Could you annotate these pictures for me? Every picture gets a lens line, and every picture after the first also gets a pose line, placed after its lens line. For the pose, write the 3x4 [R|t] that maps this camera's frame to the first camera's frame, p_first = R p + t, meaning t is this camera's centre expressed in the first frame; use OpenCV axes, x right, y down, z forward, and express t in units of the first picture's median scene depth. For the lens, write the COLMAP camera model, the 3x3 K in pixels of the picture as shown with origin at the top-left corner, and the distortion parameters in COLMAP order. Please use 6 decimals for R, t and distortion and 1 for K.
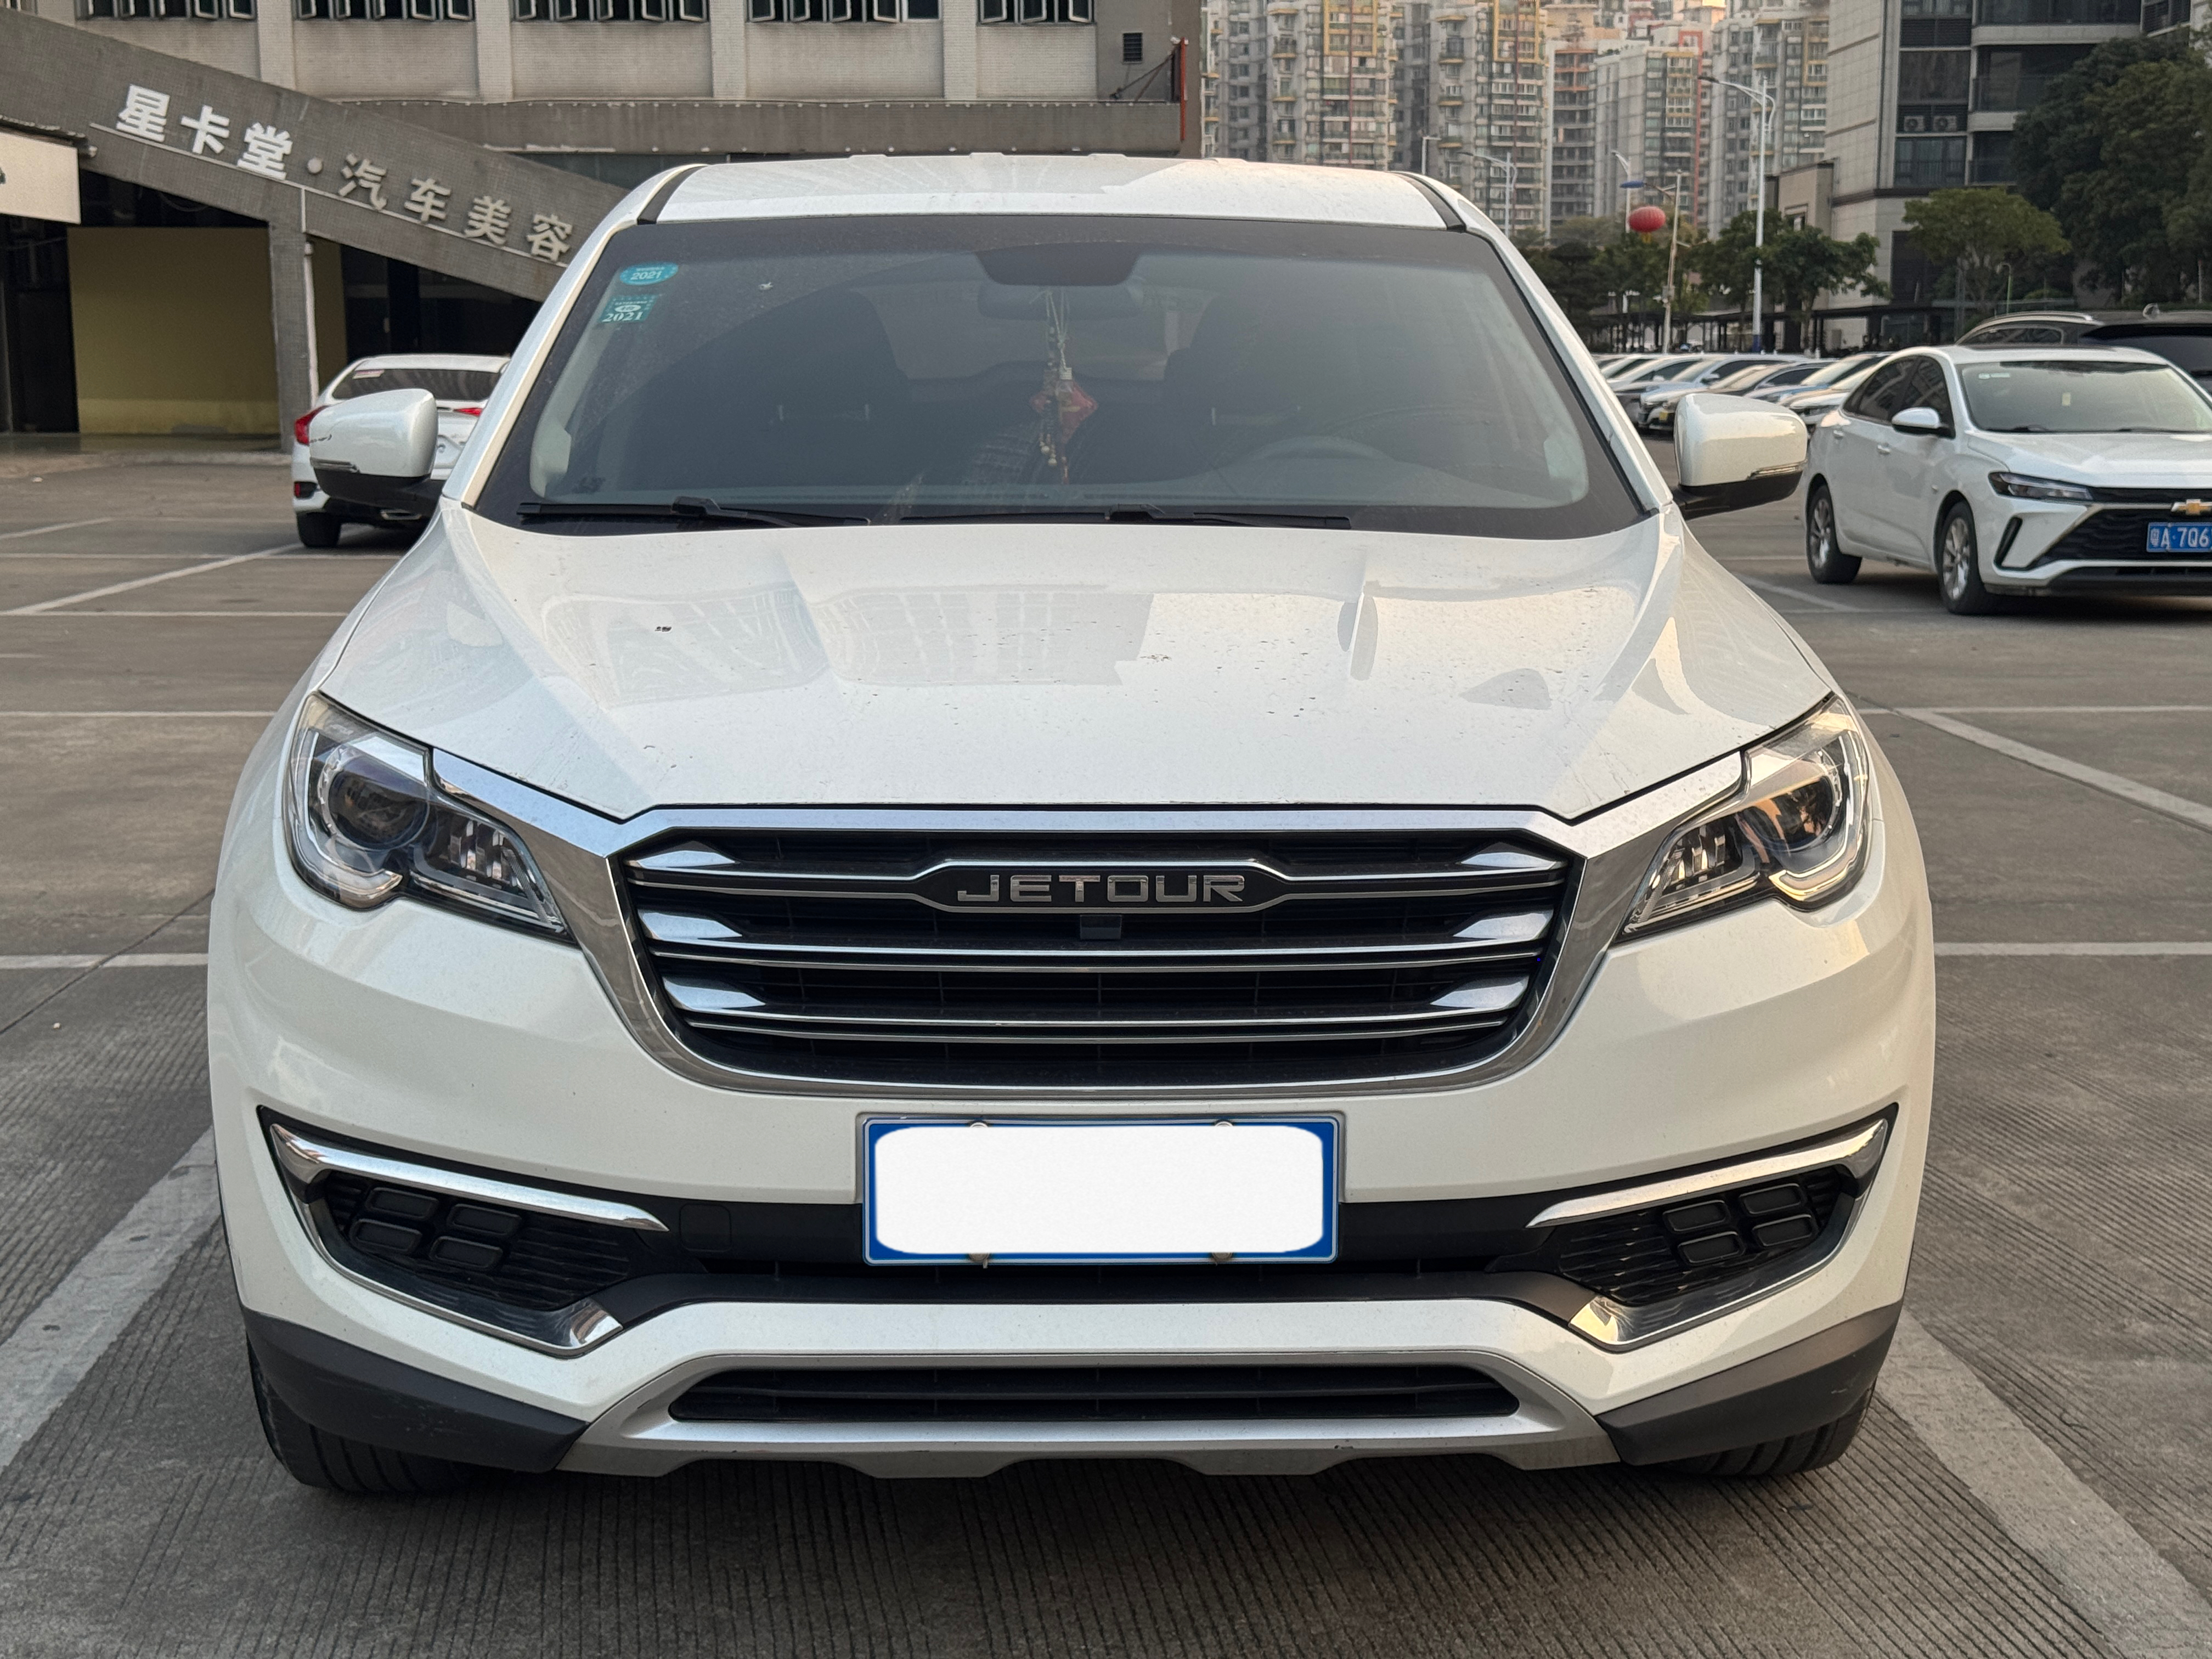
lens RADIAL K [[3076.5, 0, 1120.8], [0, 3076.5, 832.4], [0, 0, 1]] dist [0.220653, -0.557917]
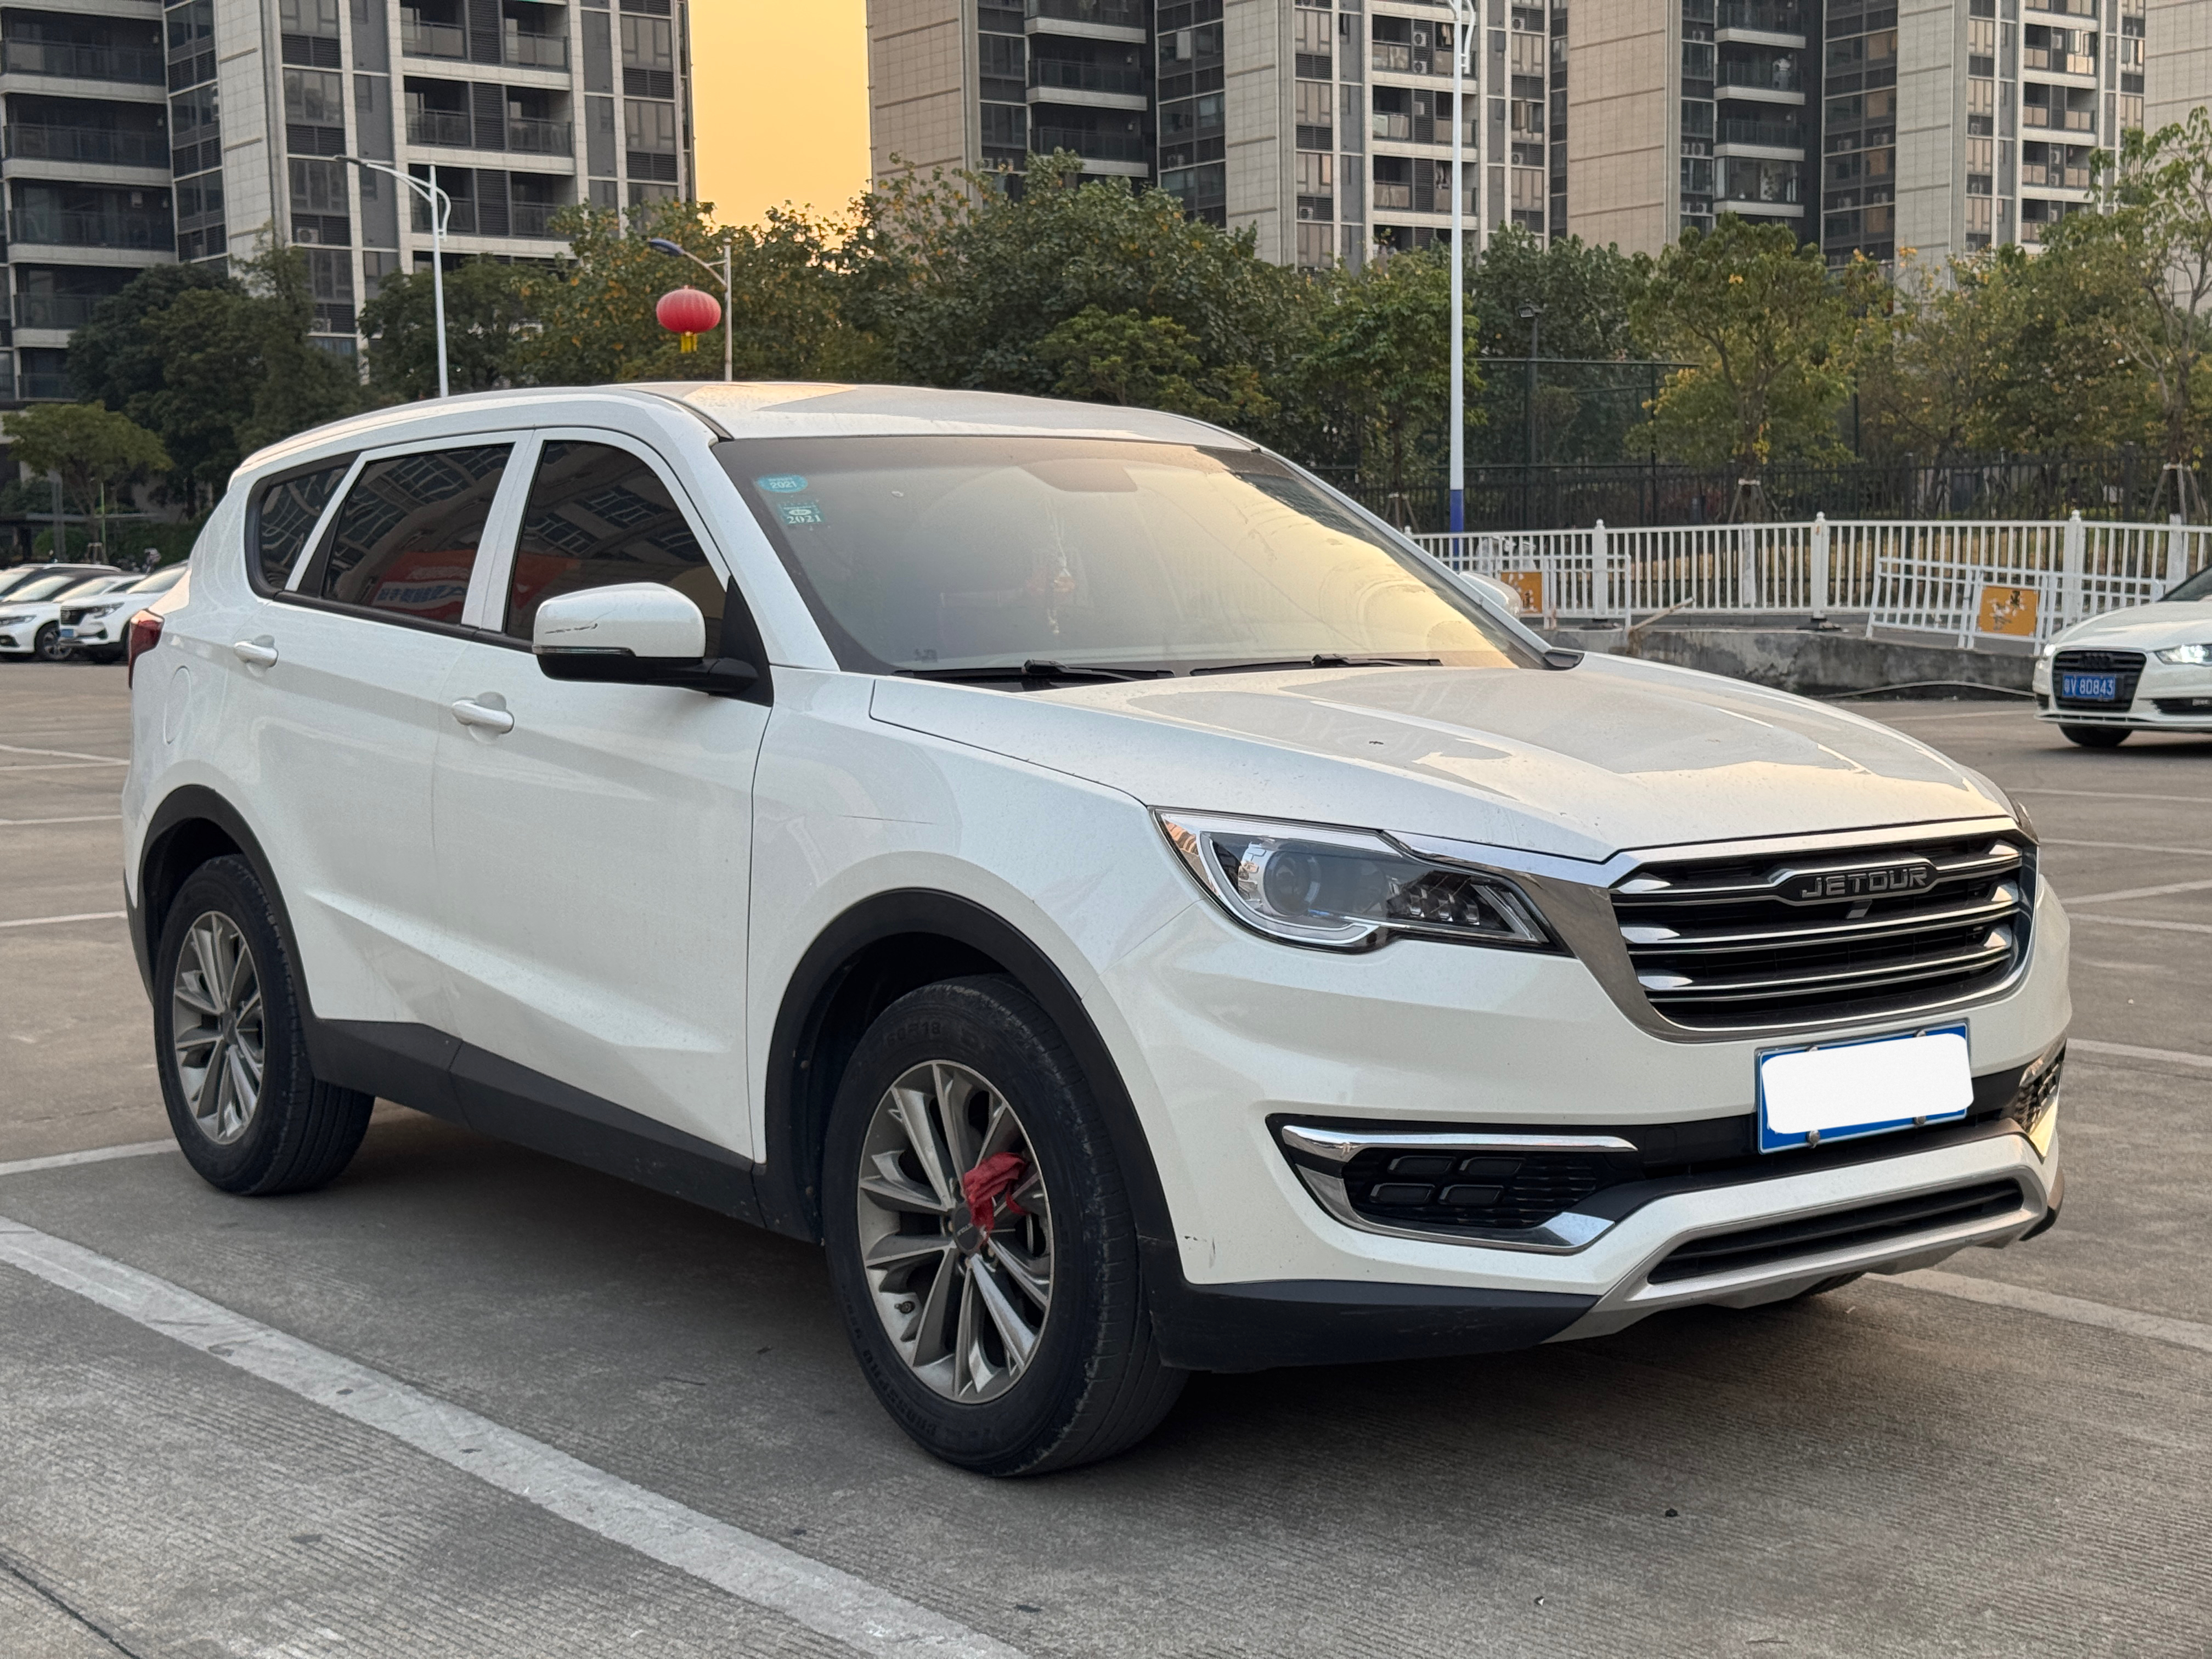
lens RADIAL K [[3076.5, 0, 1120.8], [0, 3076.5, 832.4], [0, 0, 1]] dist [0.220653, -0.557917]
pose [[0.808085, -0.061147, 0.585884, -0.740917], [0.100503, 0.994326, -0.034844, 0.006378], [-0.580429, 0.087040, 0.809645, -0.013447]]
